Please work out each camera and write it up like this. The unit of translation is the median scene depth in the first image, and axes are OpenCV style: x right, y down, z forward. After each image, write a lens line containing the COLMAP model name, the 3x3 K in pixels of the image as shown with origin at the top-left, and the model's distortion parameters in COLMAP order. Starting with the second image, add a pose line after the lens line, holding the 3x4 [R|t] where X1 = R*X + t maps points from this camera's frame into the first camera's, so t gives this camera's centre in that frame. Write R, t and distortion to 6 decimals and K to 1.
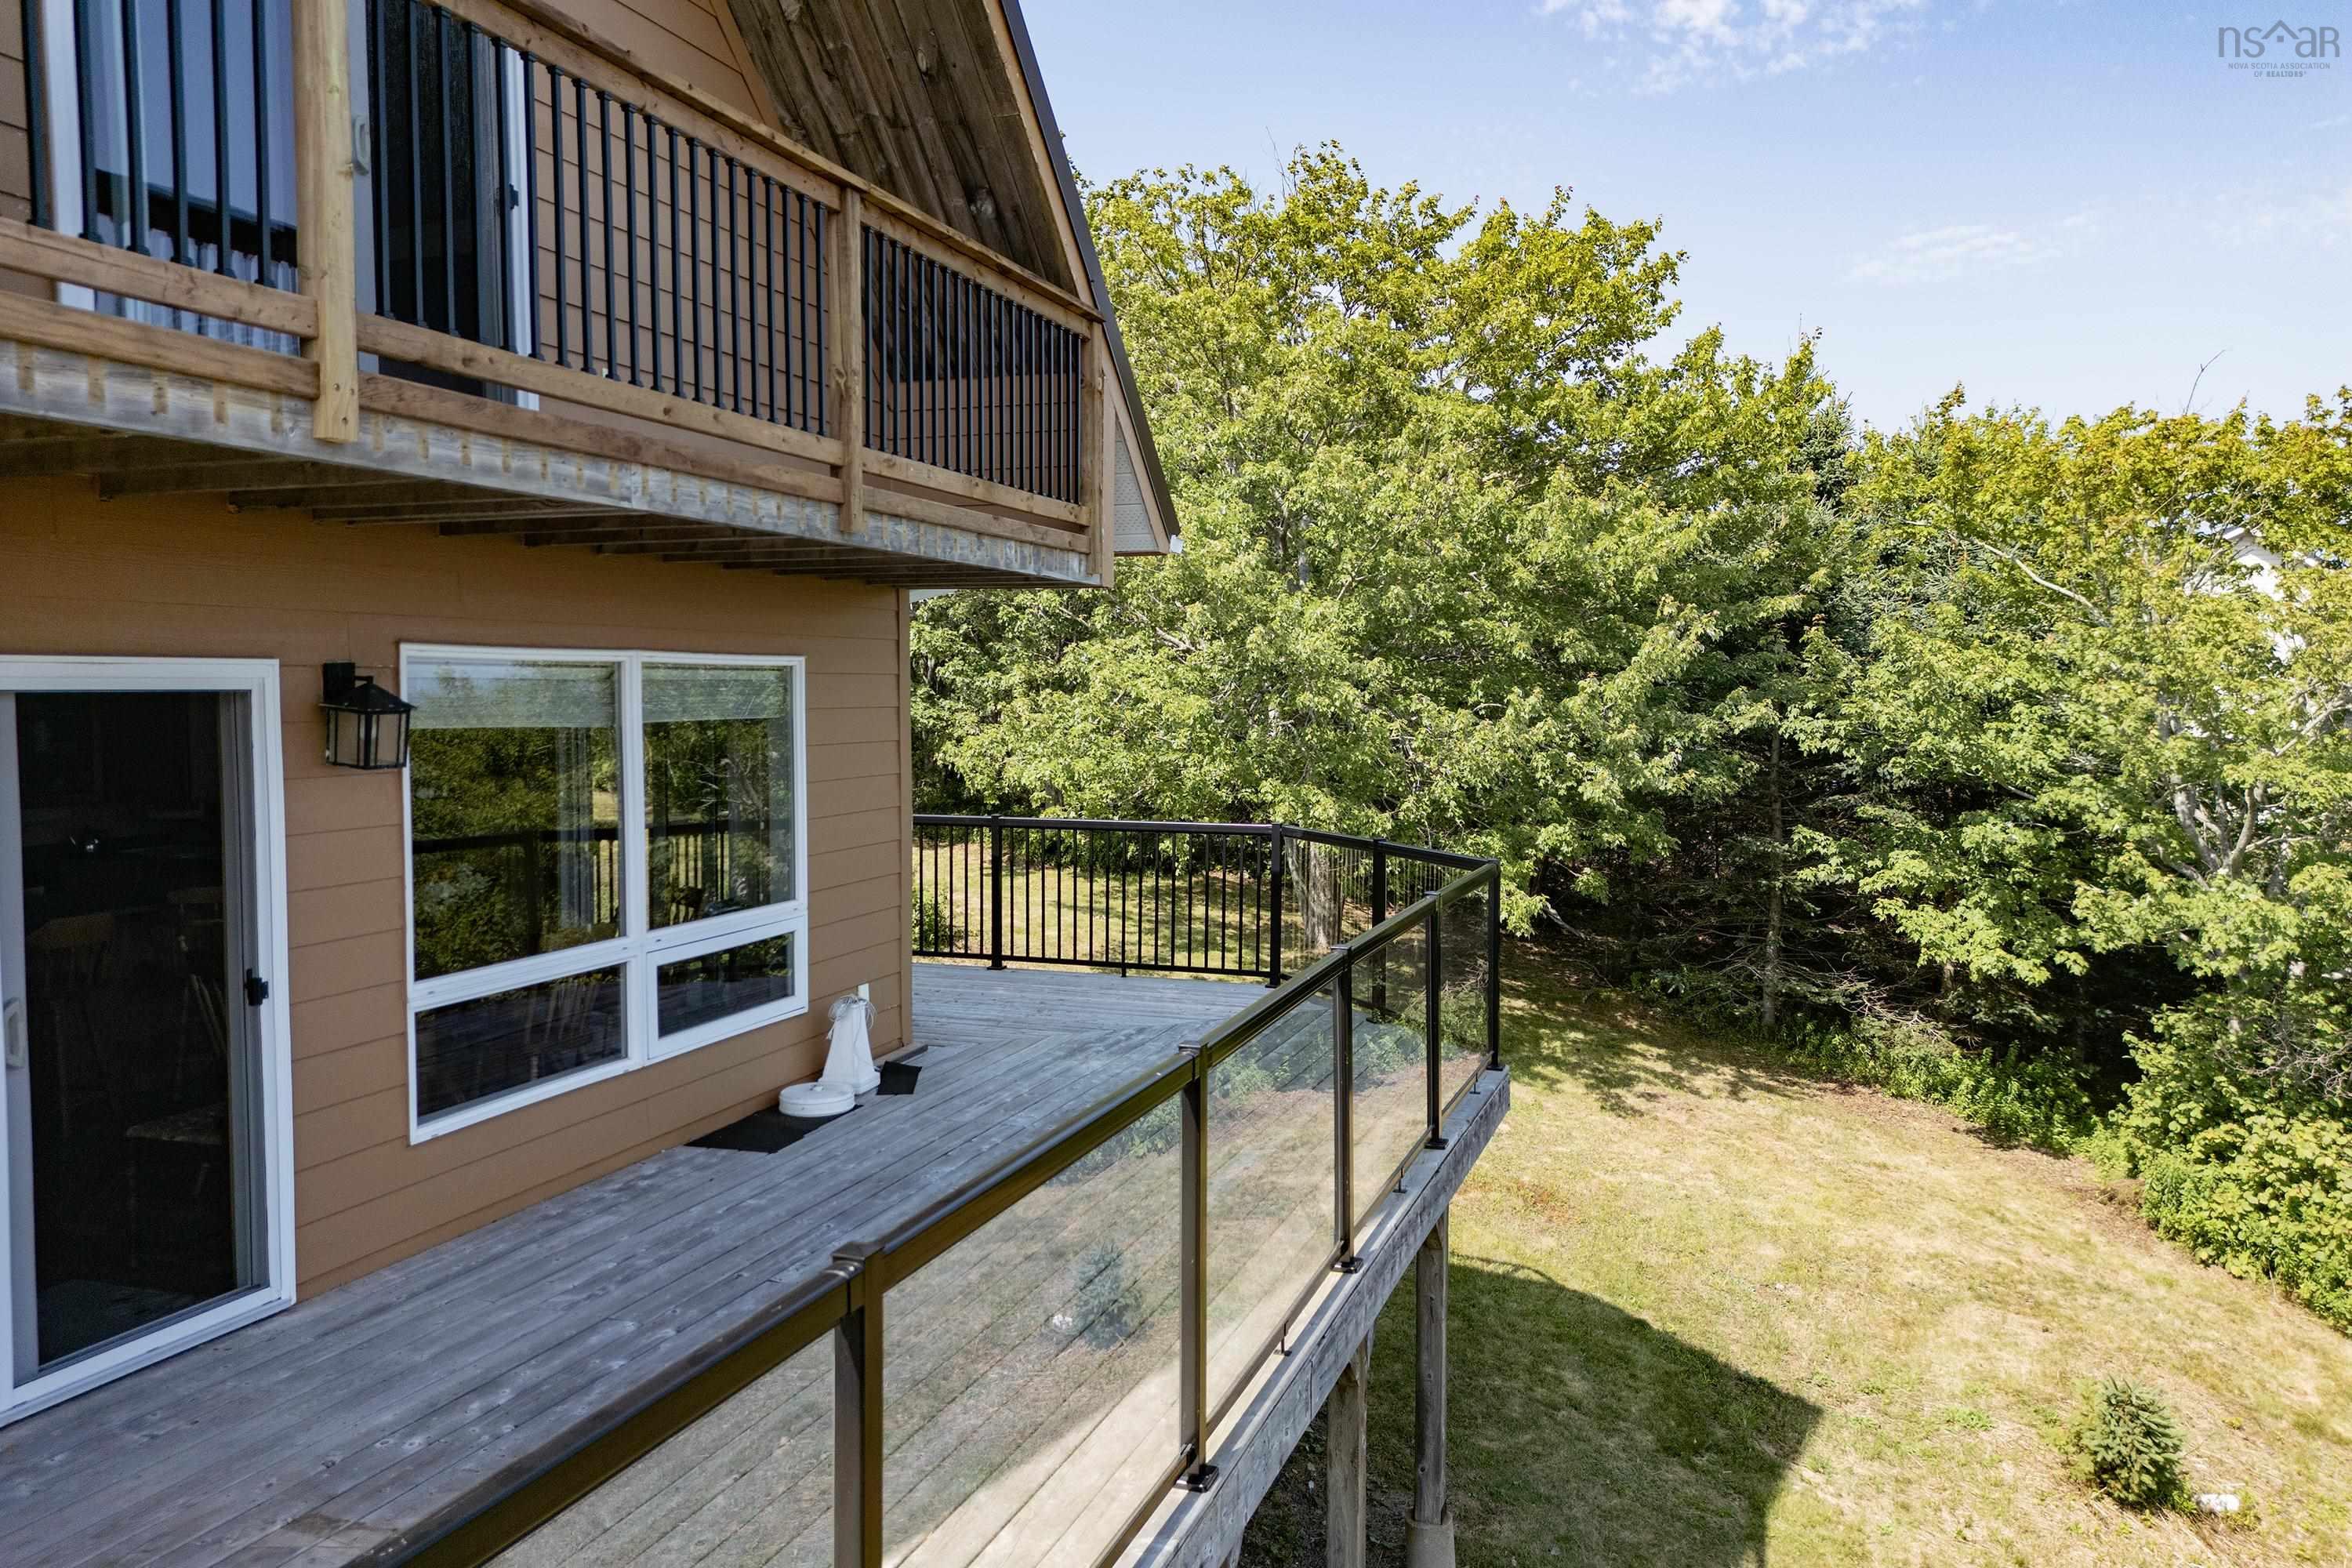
lens RADIAL K [[1645.0, 0, 1176.0], [0, 1645.0, 784.0], [0, 0, 1]] dist [0.082555, -0.104368]
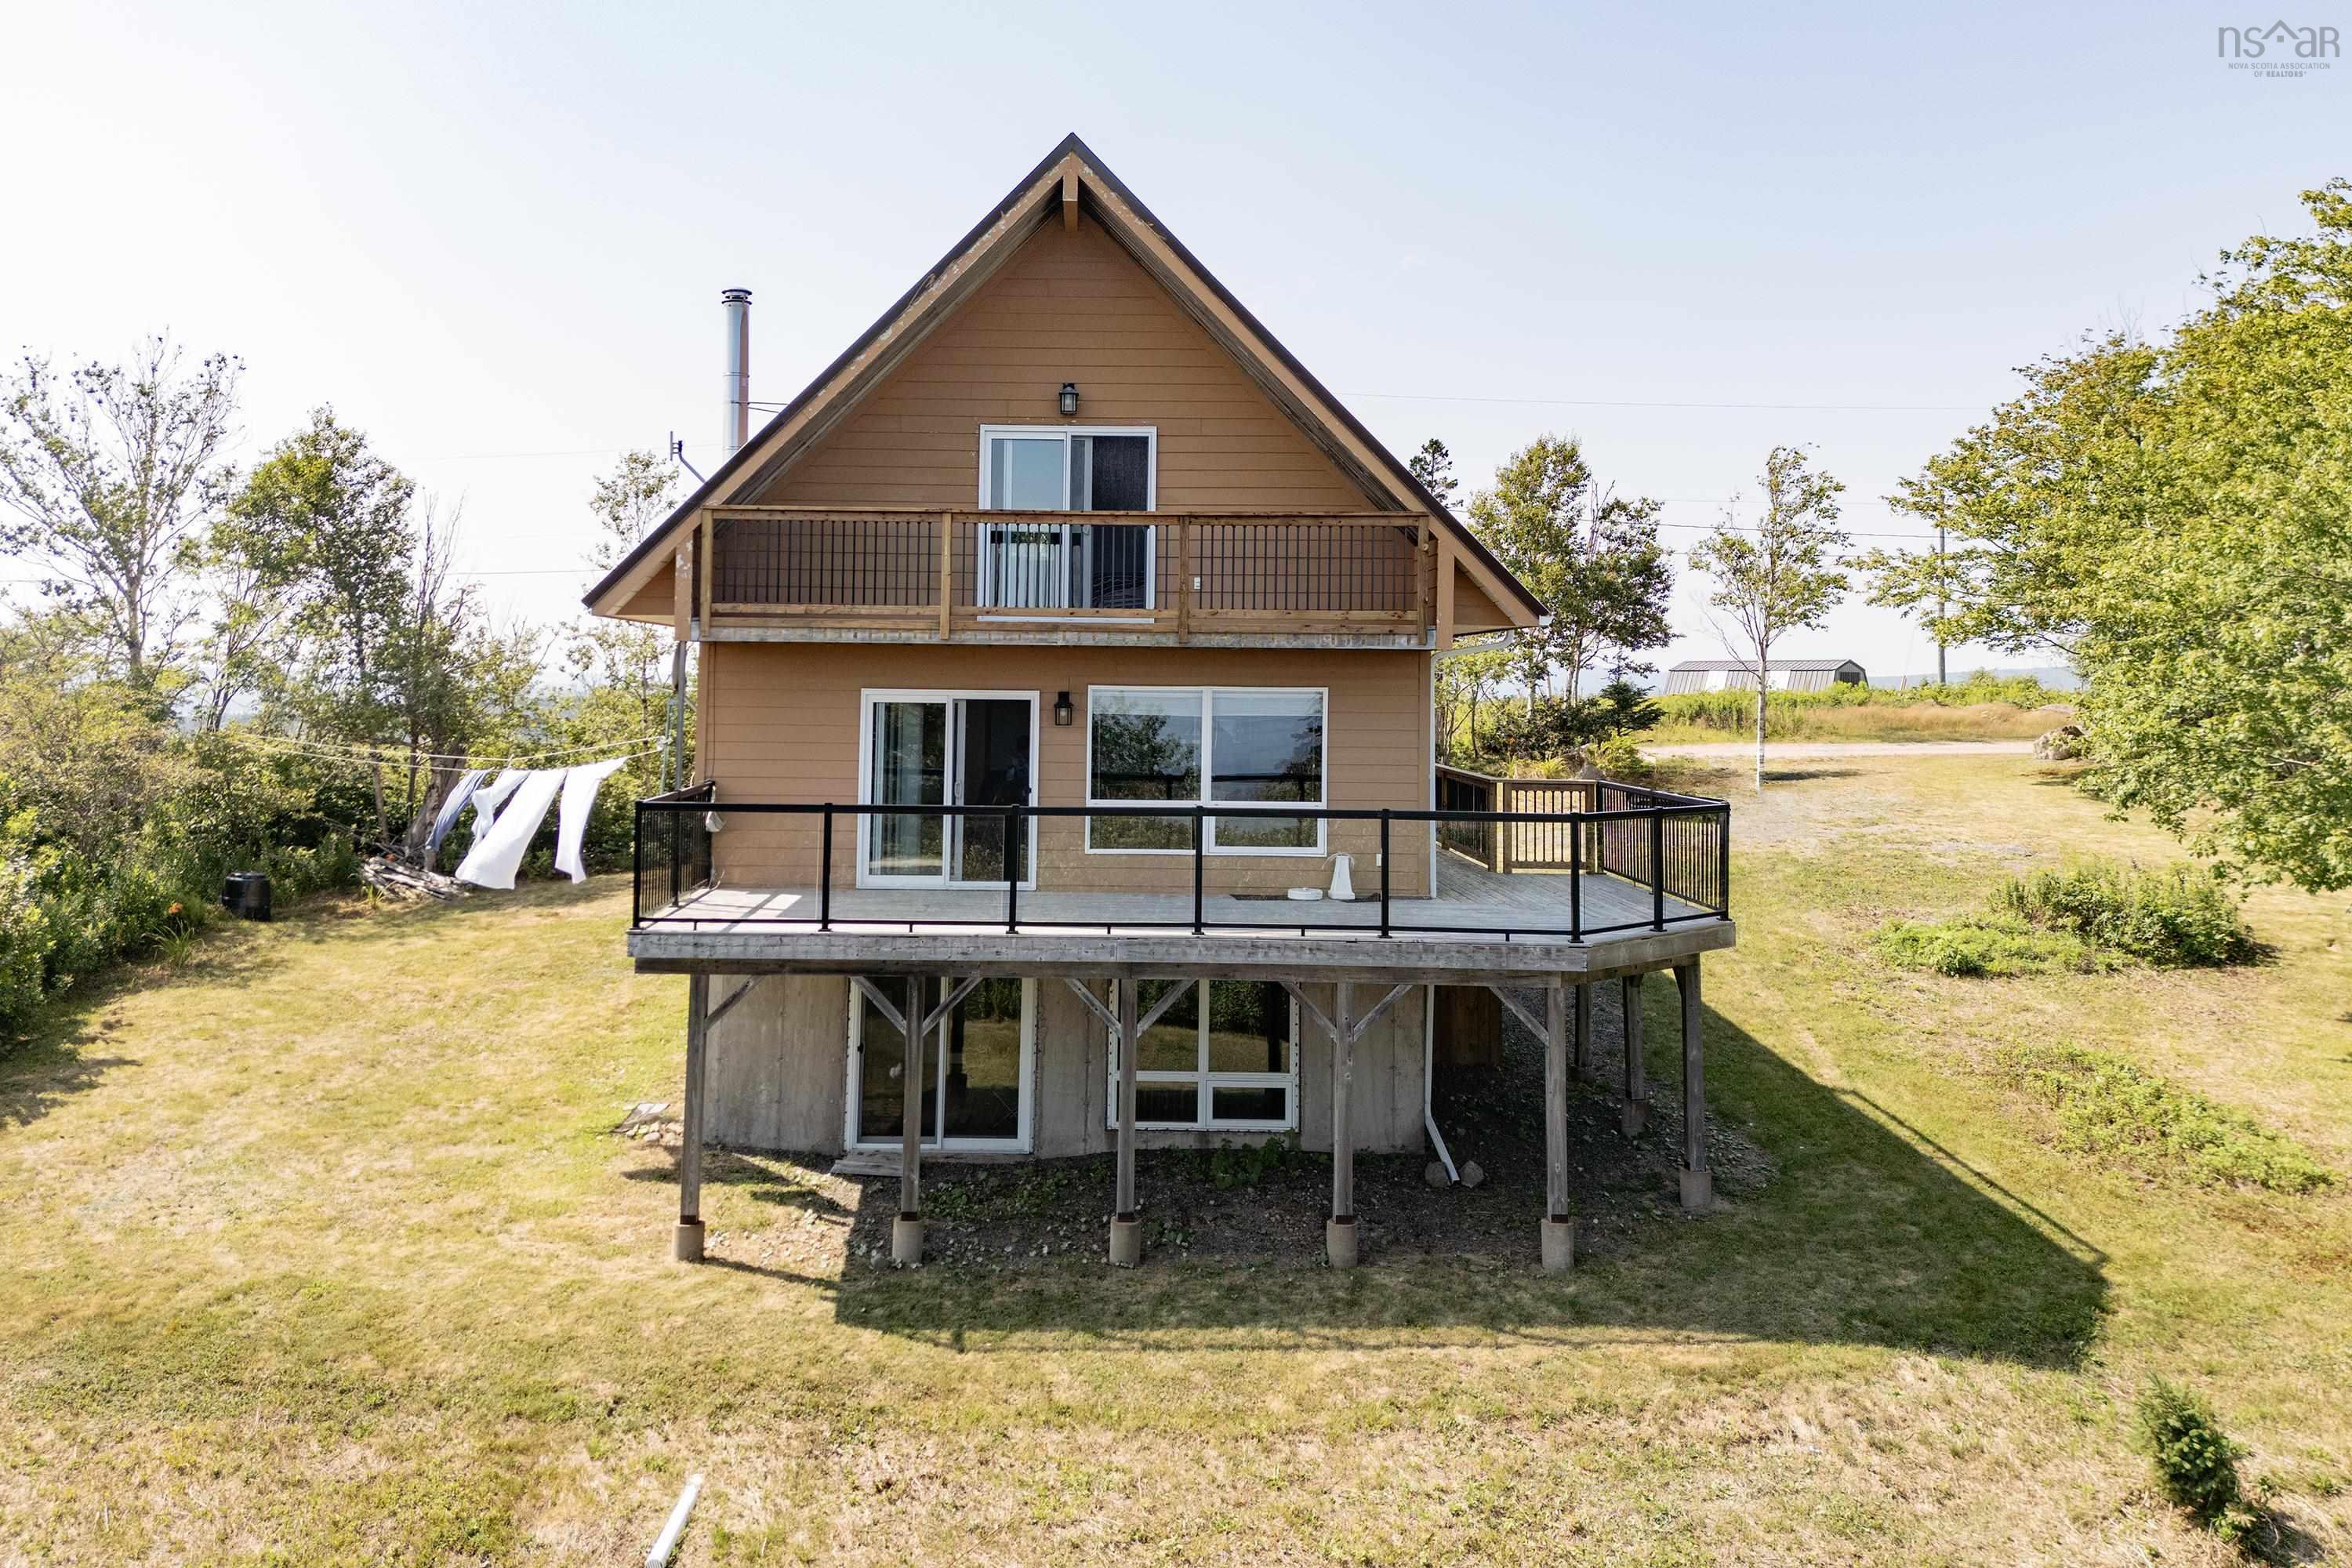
lens RADIAL K [[1804.6, 0, 1081.6], [0, 1804.6, 605.4], [0, 0, 1]] dist [0.070747, -0.076300]
pose [[0.328800, -0.036860, -0.943680, 2.244534], [-0.063942, 0.996076, -0.061186, -0.023291], [0.942233, 0.080458, 0.325153, -0.075379]]
